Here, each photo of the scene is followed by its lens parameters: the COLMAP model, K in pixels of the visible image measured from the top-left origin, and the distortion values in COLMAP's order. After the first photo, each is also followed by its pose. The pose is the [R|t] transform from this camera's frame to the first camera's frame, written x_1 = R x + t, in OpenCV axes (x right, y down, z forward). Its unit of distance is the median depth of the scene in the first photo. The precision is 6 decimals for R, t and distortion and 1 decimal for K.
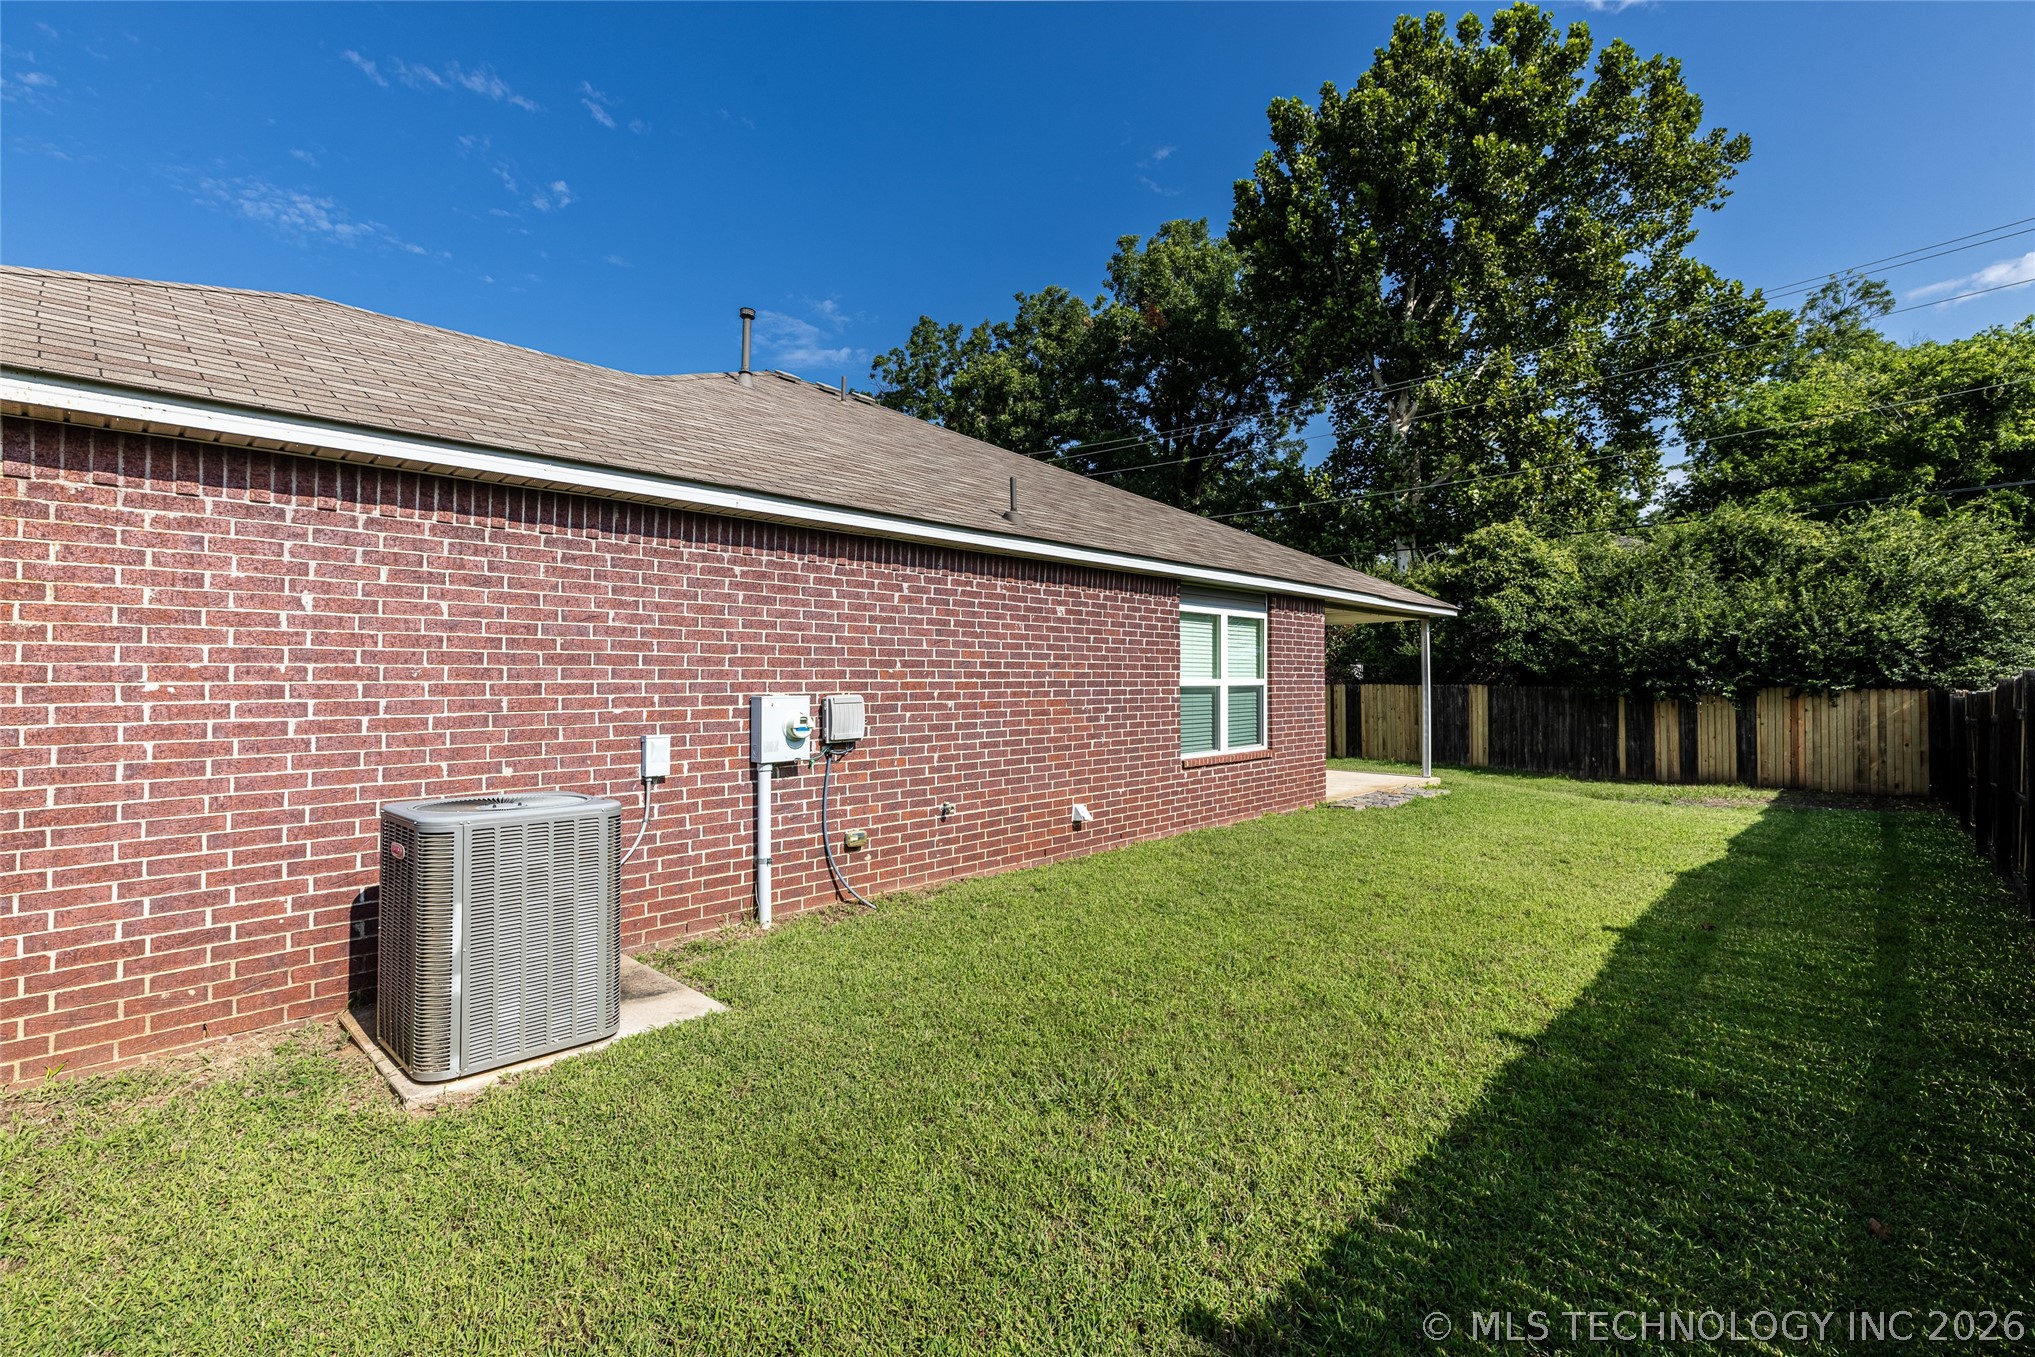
lens RADIAL K [[926.2, 0, 1015.1], [0, 926.2, 679.4], [0, 0, 1]] dist [0.000386, 0.000344]
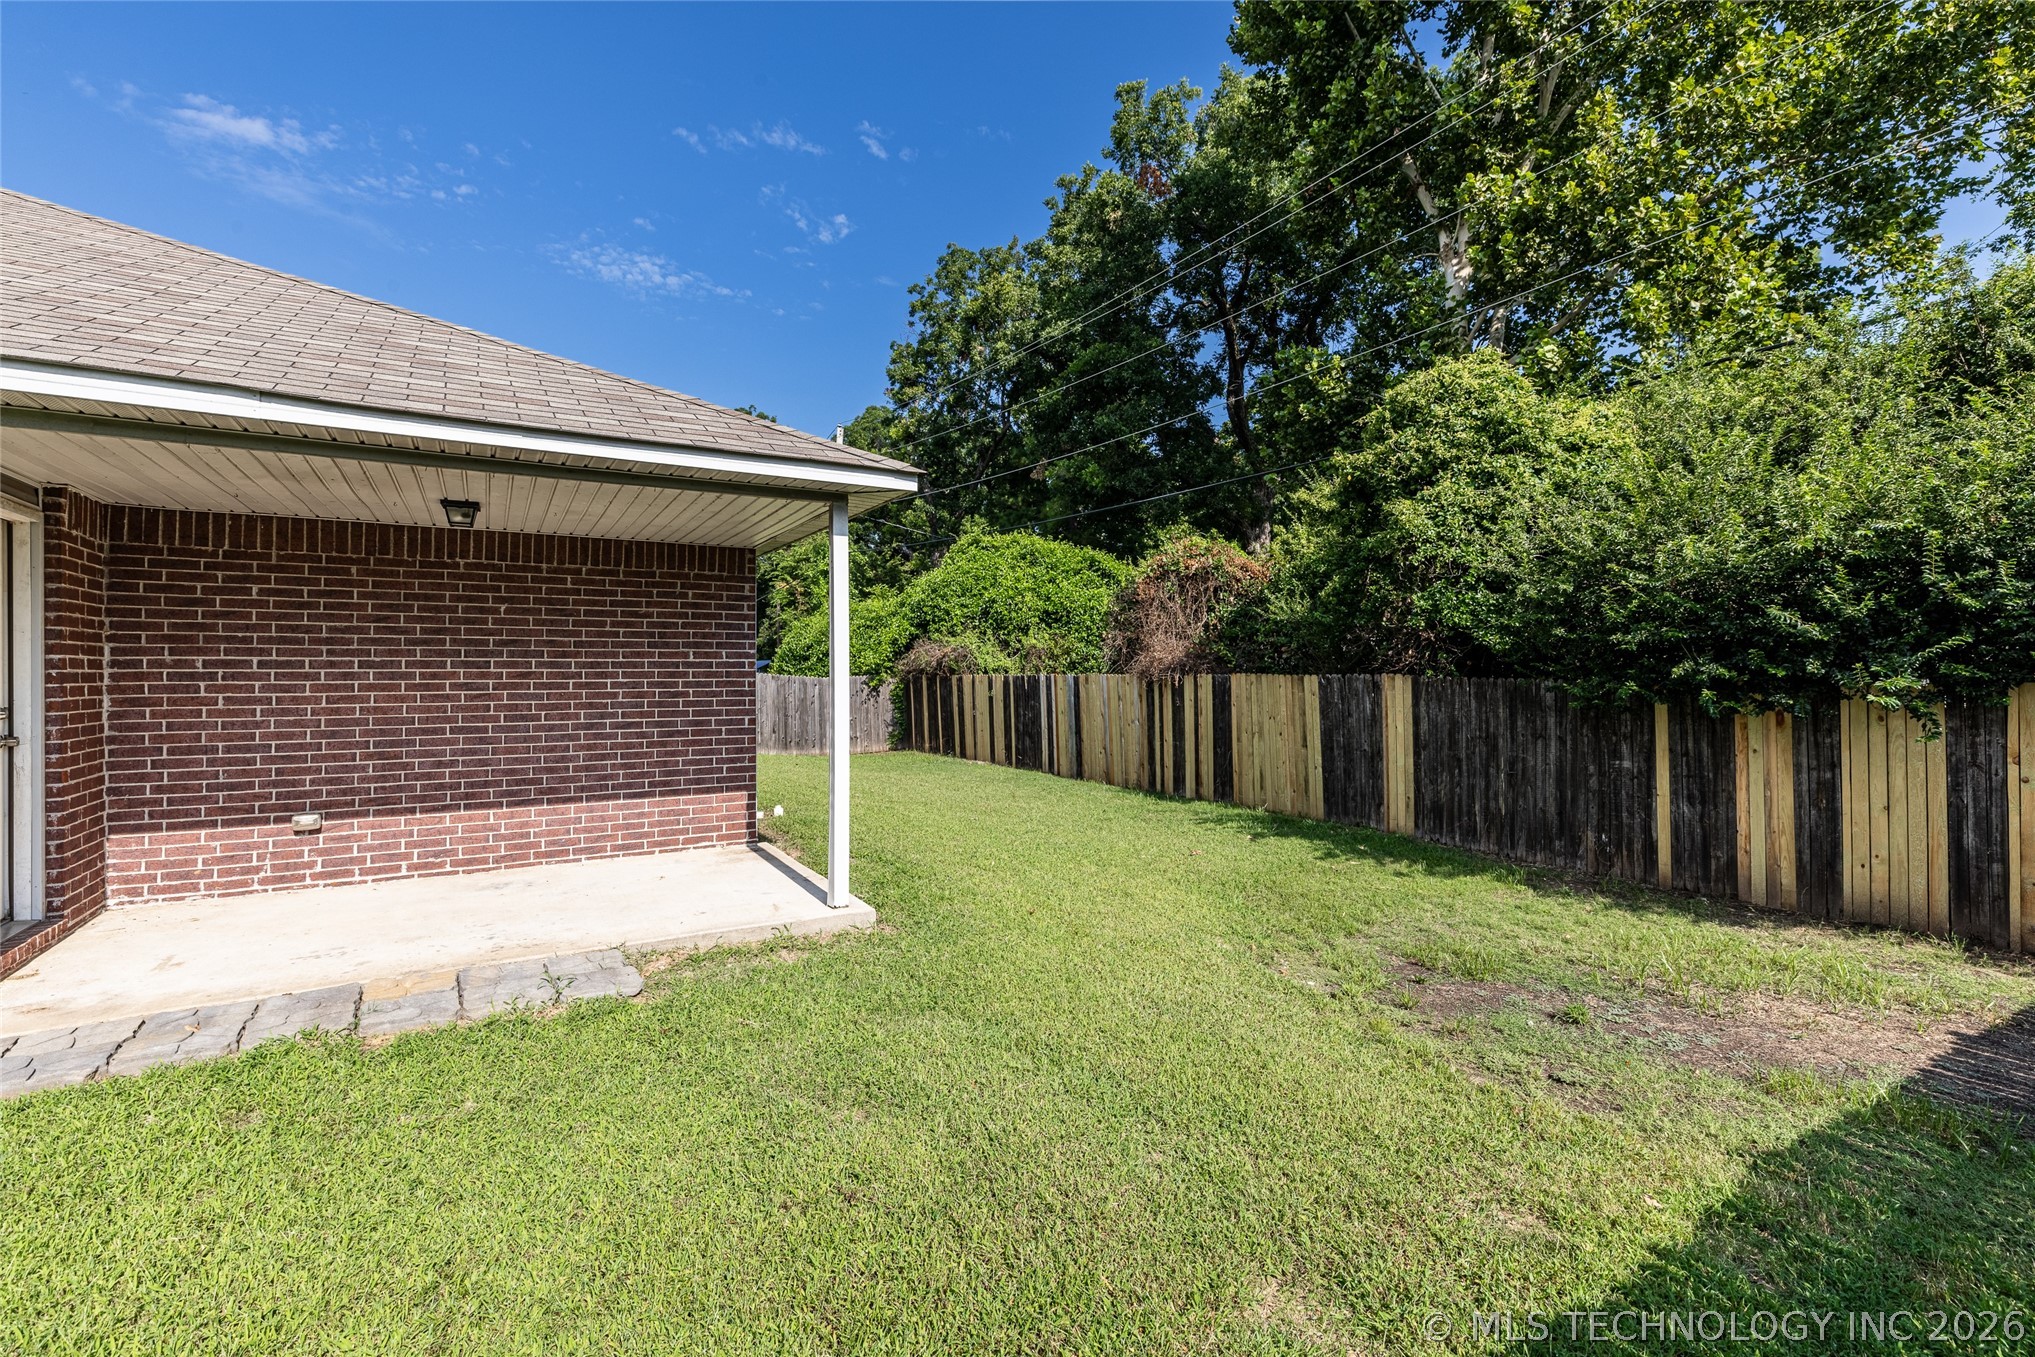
lens RADIAL K [[926.2, 0, 1015.9], [0, 926.2, 665.9], [0, 0, 1]] dist [0.000386, 0.000344]
pose [[0.962403, 0.000749, -0.271624, 0.432793], [-0.002065, 0.999987, -0.004557, 0.003977], [0.271618, 0.004946, 0.962393, 0.445391]]
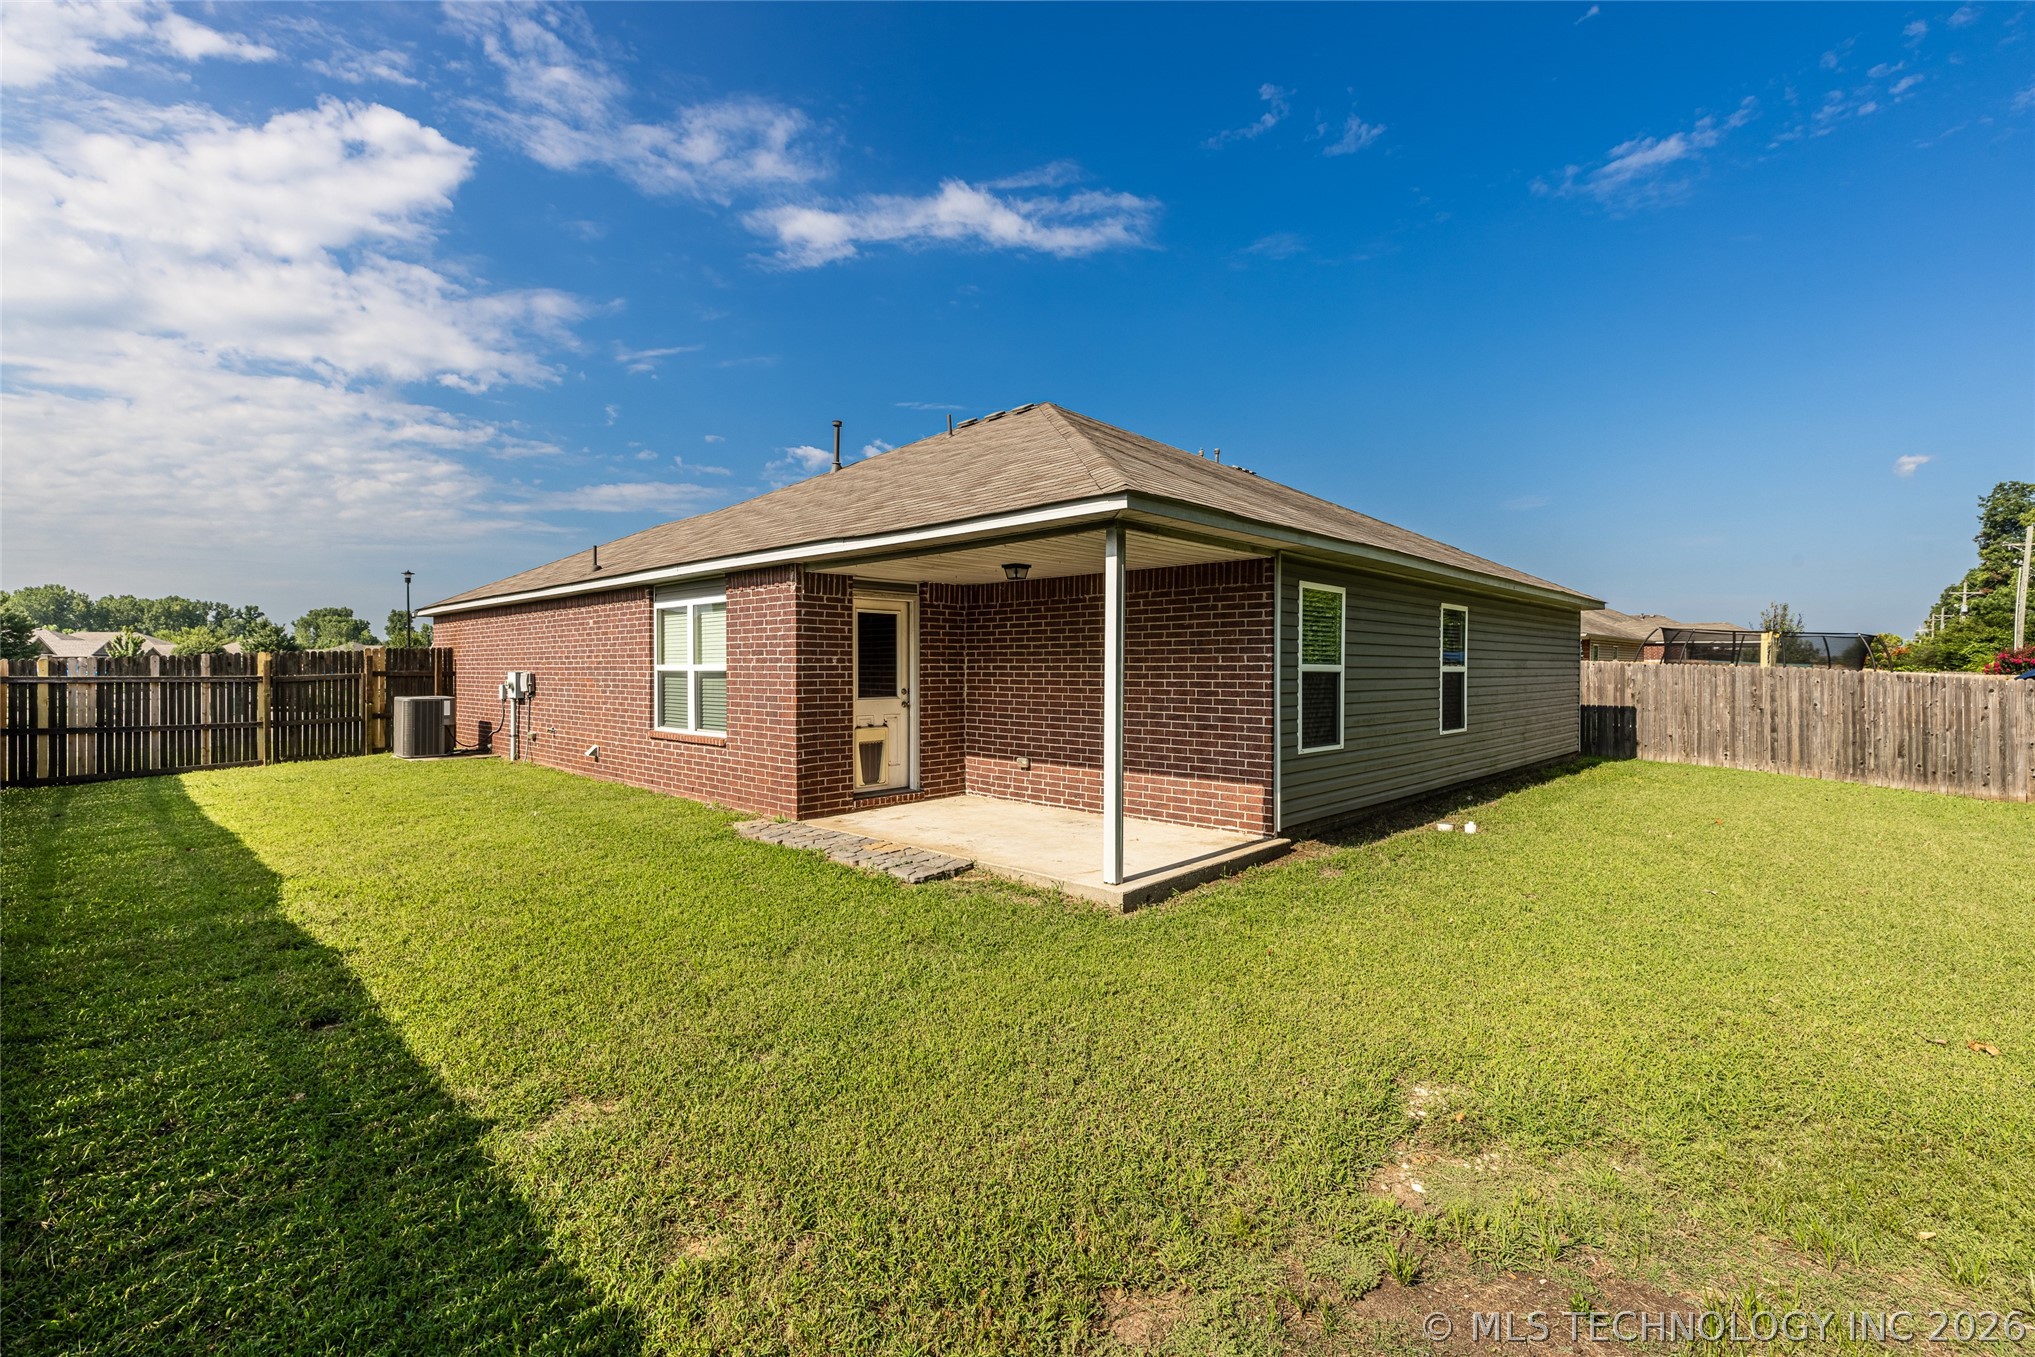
lens RADIAL K [[926.2, 0, 1013.9], [0, 926.2, 674.2], [0, 0, 1]] dist [0.000386, 0.000344]
pose [[-0.030238, 0.014300, -0.999440, 0.660583], [0.001693, 0.999897, 0.014255, -0.001848], [0.999541, -0.001261, -0.030260, 0.720039]]
